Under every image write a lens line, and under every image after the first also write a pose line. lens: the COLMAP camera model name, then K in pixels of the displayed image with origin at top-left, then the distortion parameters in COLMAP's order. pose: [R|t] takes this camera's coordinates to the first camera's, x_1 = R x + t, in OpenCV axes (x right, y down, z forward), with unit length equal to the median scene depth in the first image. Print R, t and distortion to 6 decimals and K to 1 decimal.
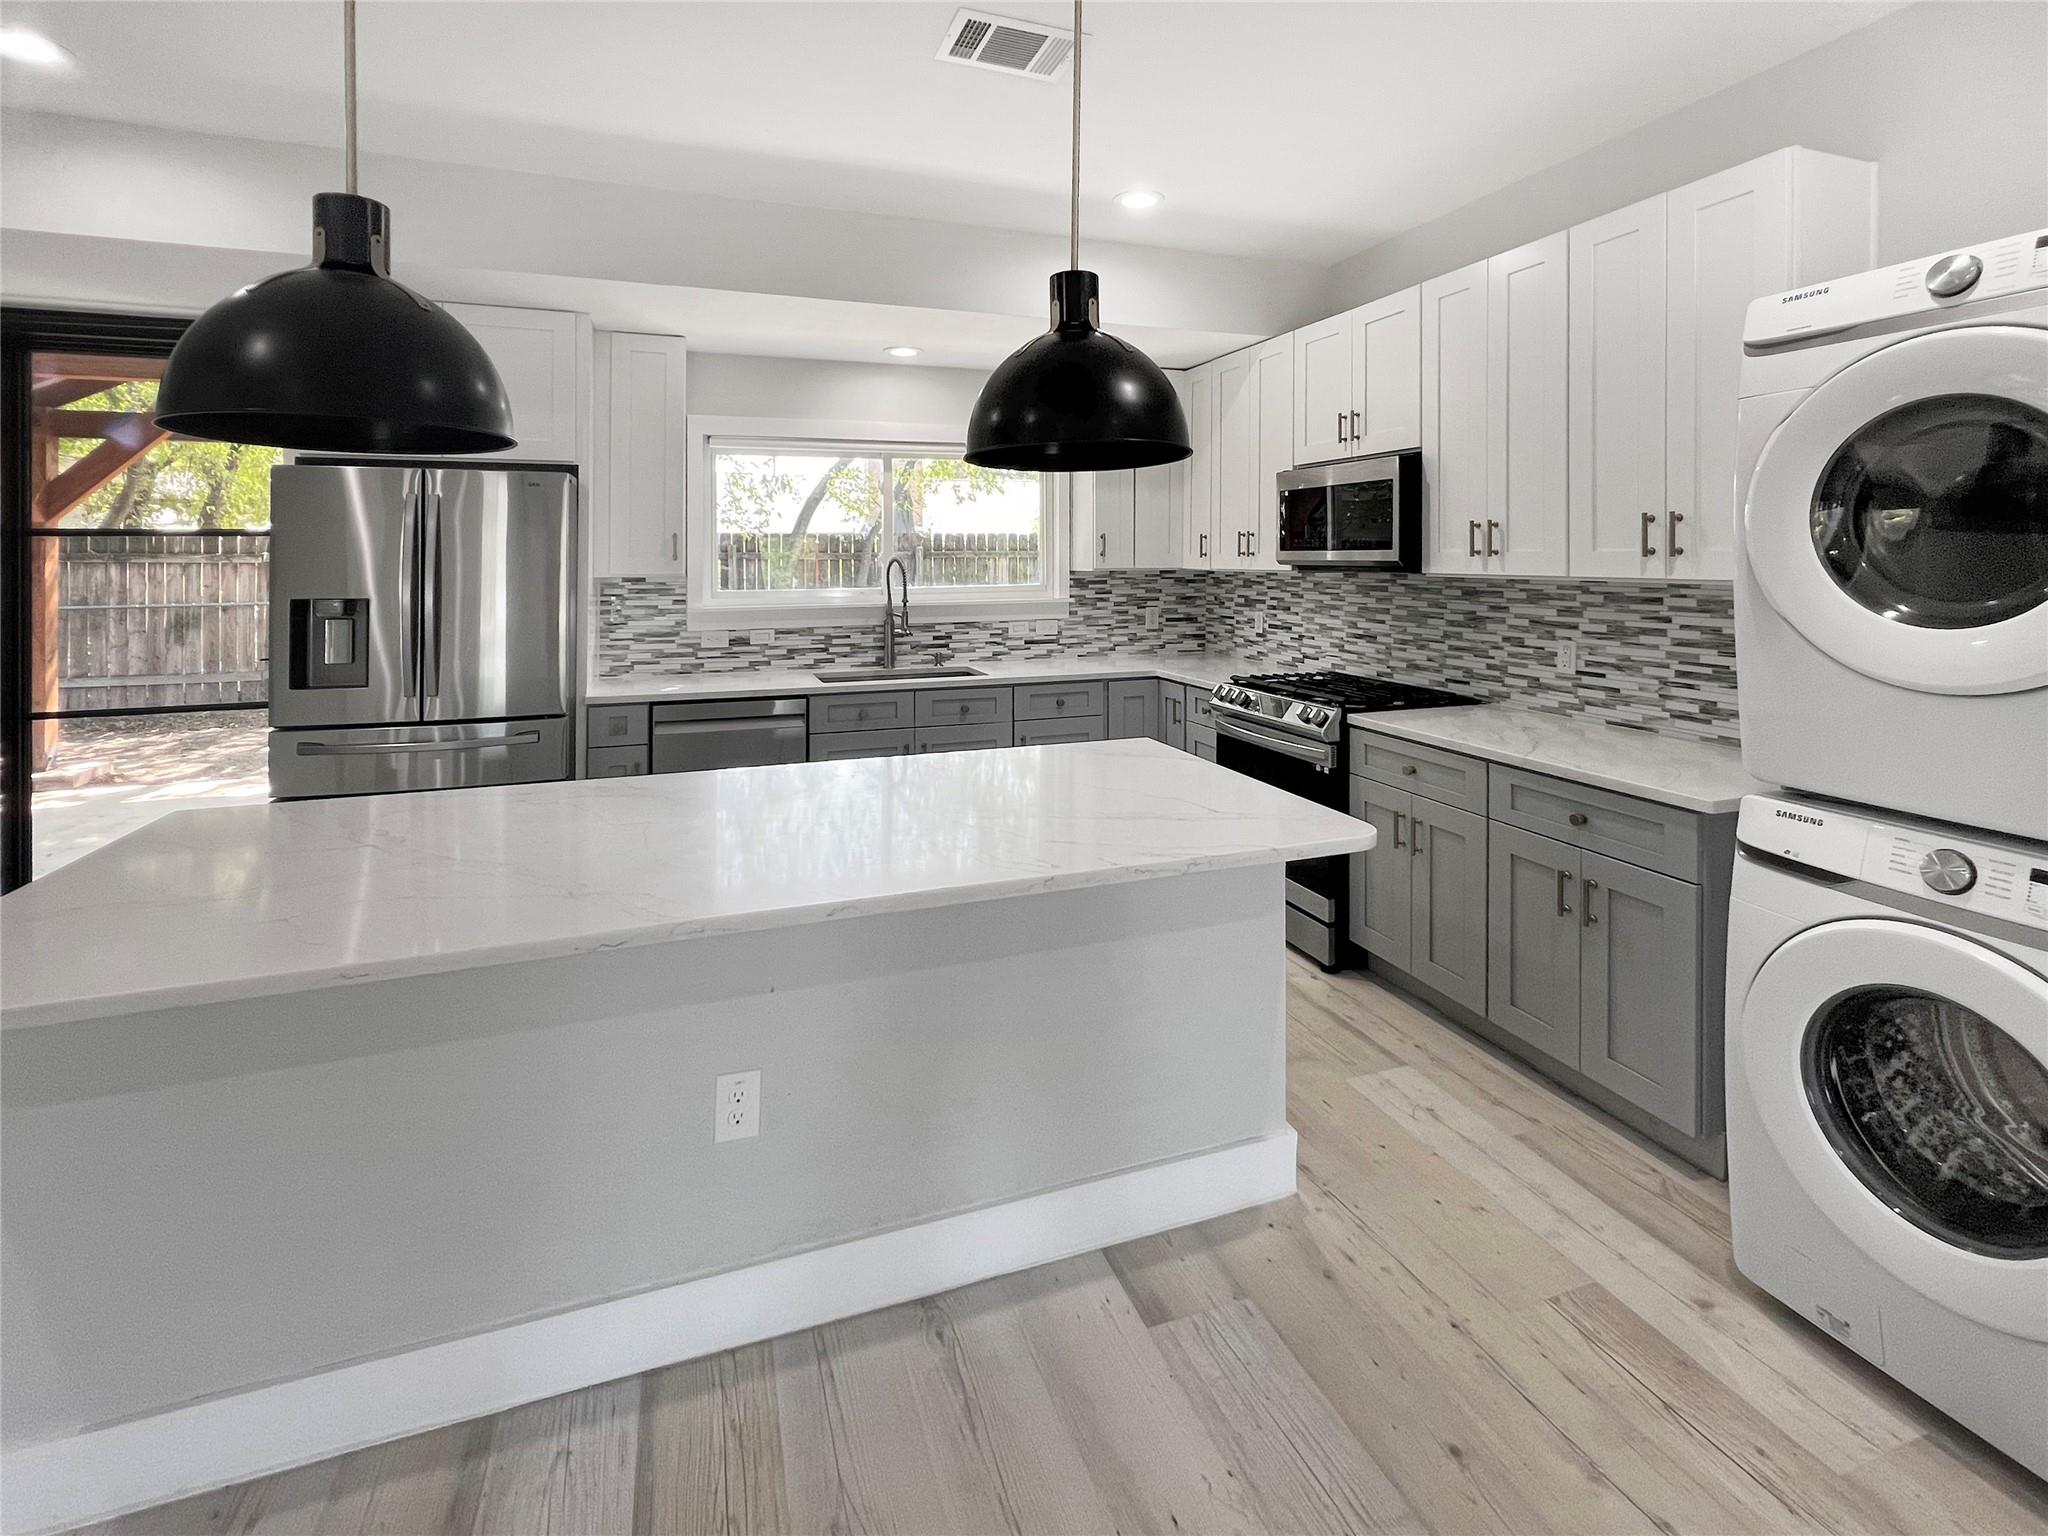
lens RADIAL K [[1023.3, 0, 1114.7], [0, 1023.3, 578.8], [0, 0, 1]] dist [0.003413, -0.000741]
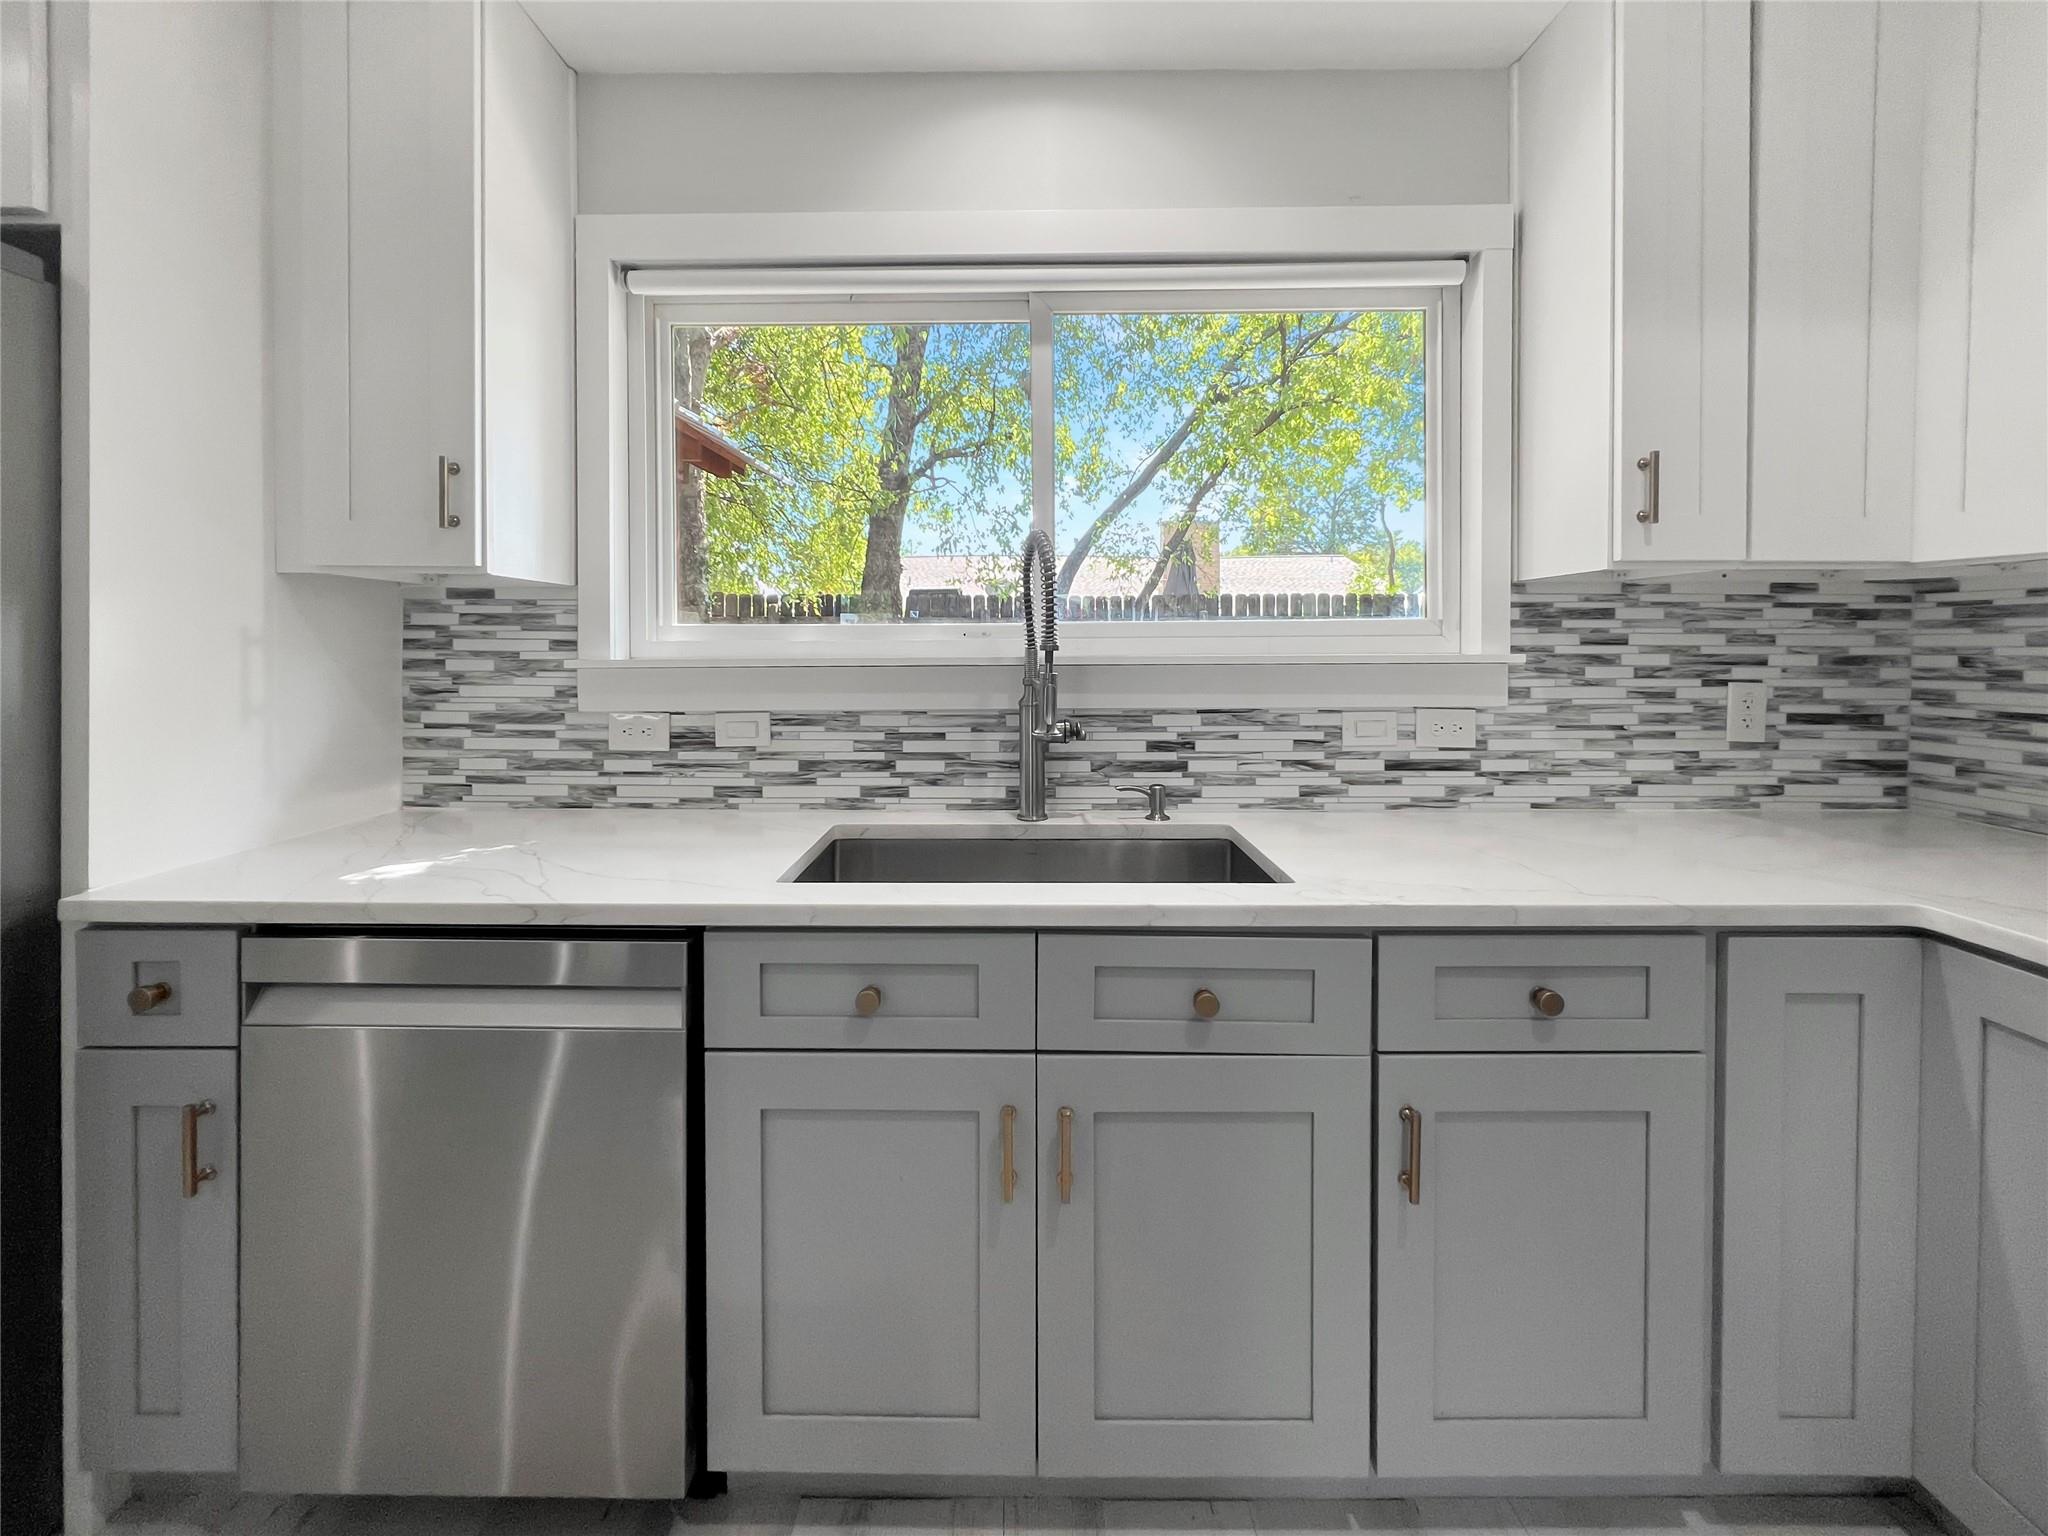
lens RADIAL K [[1023.3, 0, 1018.3], [0, 1023.3, 669.2], [0, 0, 1]] dist [0.003413, -0.000741]
pose [[0.927241, 0.013950, -0.374205, -0.074532], [-0.011992, 0.999900, 0.007562, 0.025179], [0.374273, -0.002524, 0.927315, 0.607069]]
